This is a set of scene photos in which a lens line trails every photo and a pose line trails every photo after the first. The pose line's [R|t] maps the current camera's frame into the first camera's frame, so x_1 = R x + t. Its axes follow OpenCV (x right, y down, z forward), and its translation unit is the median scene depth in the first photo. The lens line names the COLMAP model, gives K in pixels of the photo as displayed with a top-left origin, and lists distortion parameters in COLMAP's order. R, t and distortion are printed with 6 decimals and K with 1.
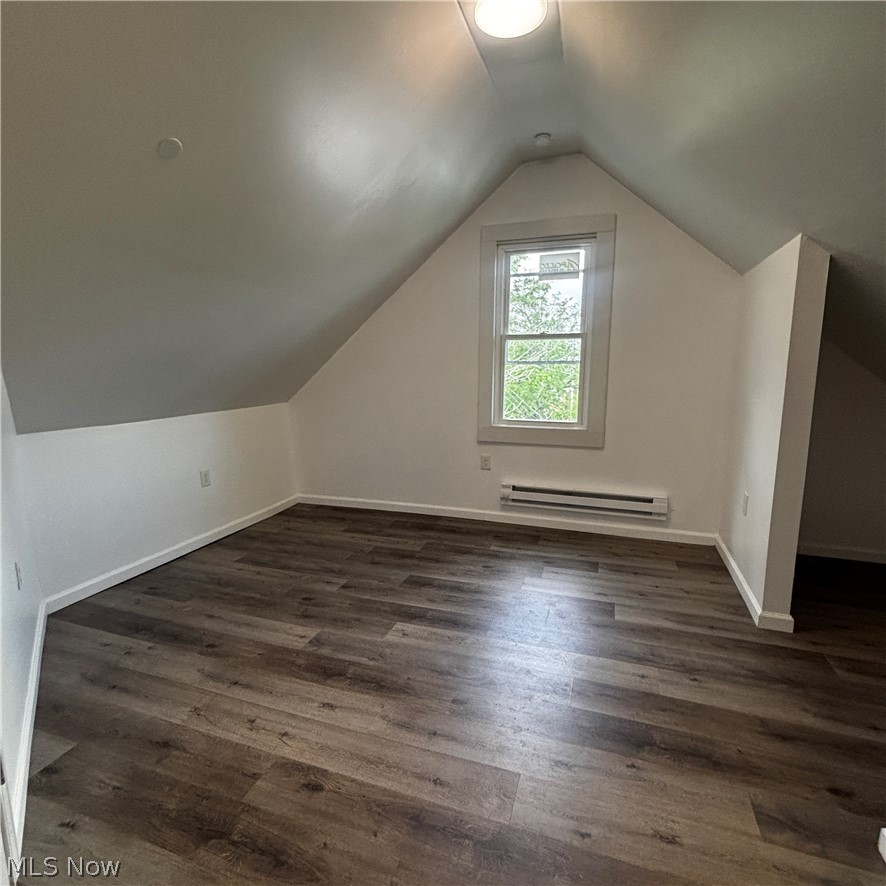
lens RADIAL K [[479.7, 0, 440.4], [0, 479.7, 442.7], [0, 0, 1]] dist [-0.004703, 0.004200]
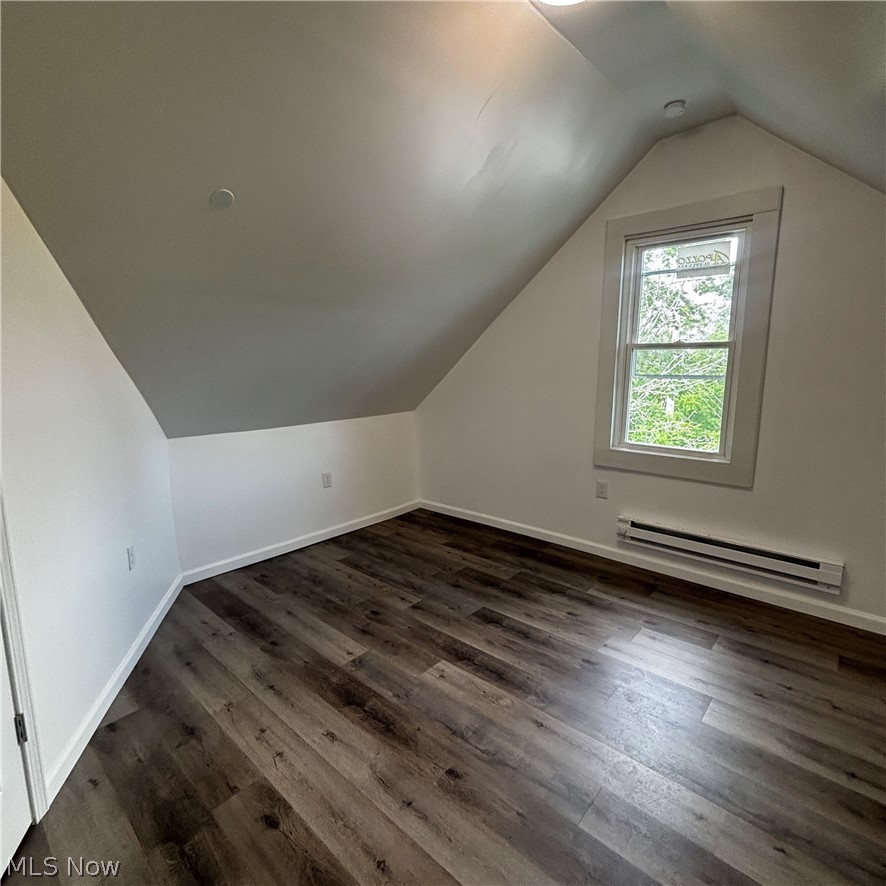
lens RADIAL K [[479.7, 0, 445.3], [0, 479.7, 440.9], [0, 0, 1]] dist [-0.004703, 0.004200]
pose [[0.922632, 0.062085, -0.380651, 0.193343], [-0.059042, 0.998062, 0.019679, -0.059096], [0.381135, 0.004318, 0.924509, 0.095096]]
